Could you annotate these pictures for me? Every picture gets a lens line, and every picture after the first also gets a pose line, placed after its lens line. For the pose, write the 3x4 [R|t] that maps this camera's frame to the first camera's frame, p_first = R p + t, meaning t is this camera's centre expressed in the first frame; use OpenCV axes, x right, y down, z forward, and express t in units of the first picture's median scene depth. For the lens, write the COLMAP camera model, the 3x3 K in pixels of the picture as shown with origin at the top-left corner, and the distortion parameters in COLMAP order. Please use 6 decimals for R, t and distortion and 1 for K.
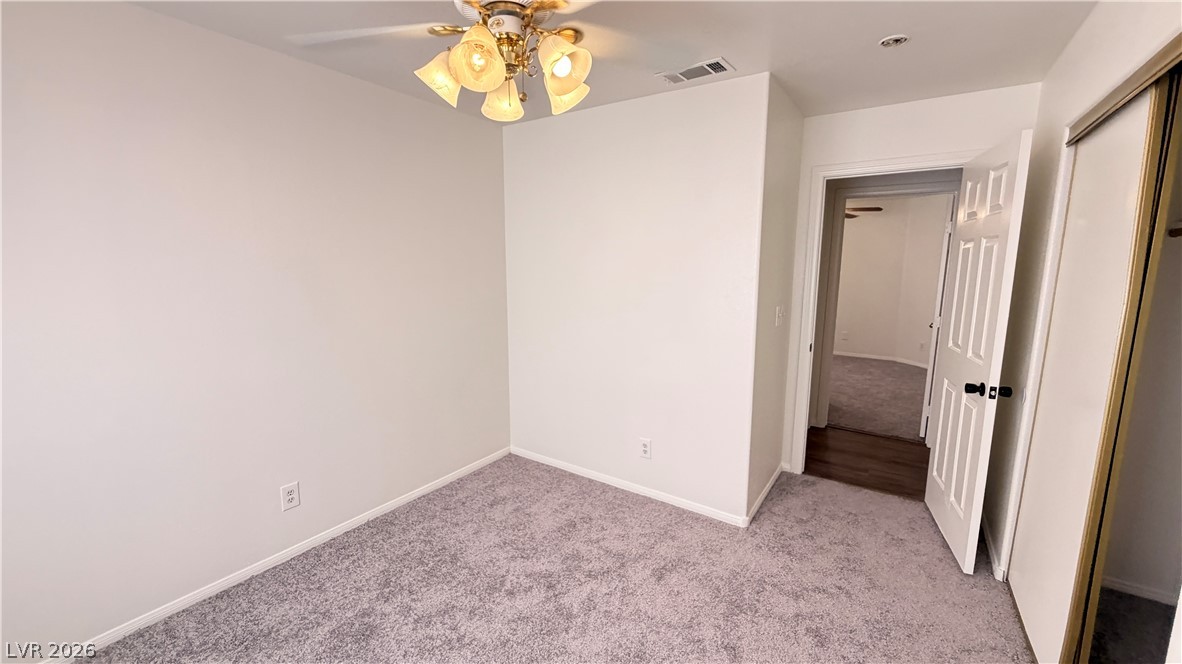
lens RADIAL K [[471.2, 0, 591.0], [0, 471.2, 331.5], [0, 0, 1]] dist [0.000165, -0.000083]
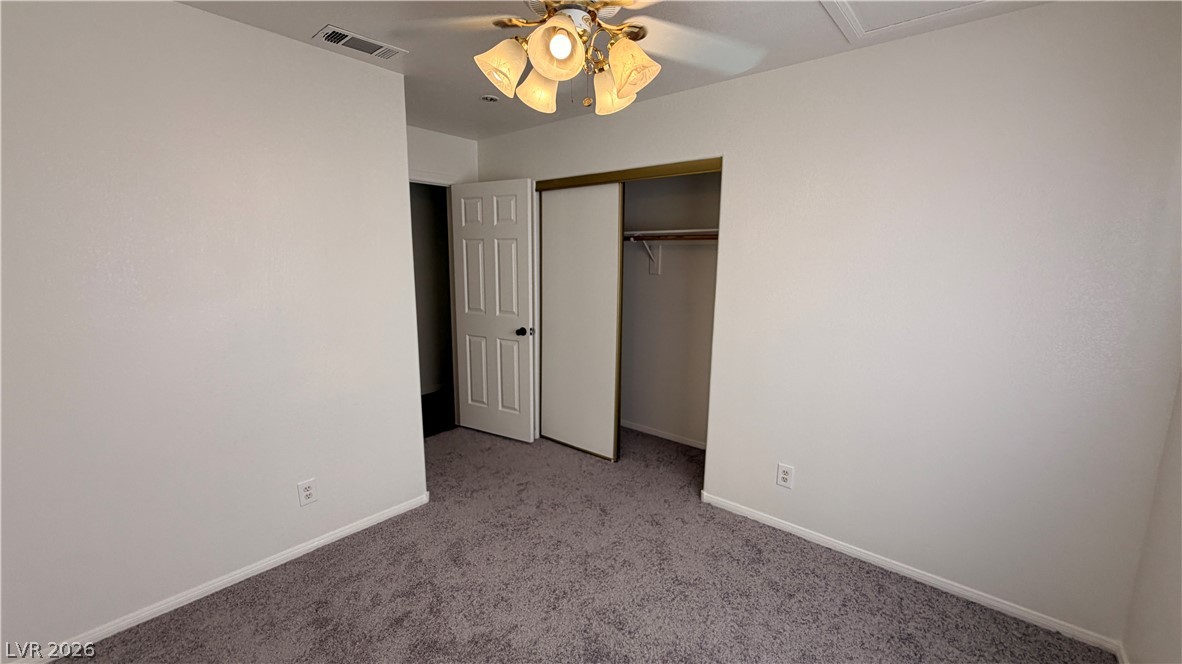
lens RADIAL K [[471.2, 0, 590.2], [0, 471.2, 330.1], [0, 0, 1]] dist [0.000165, -0.000083]
pose [[0.104665, -0.158892, 0.981732, -0.703946], [0.134778, 0.980313, 0.144294, -0.081237], [-0.985333, 0.117213, 0.124019, 0.514033]]
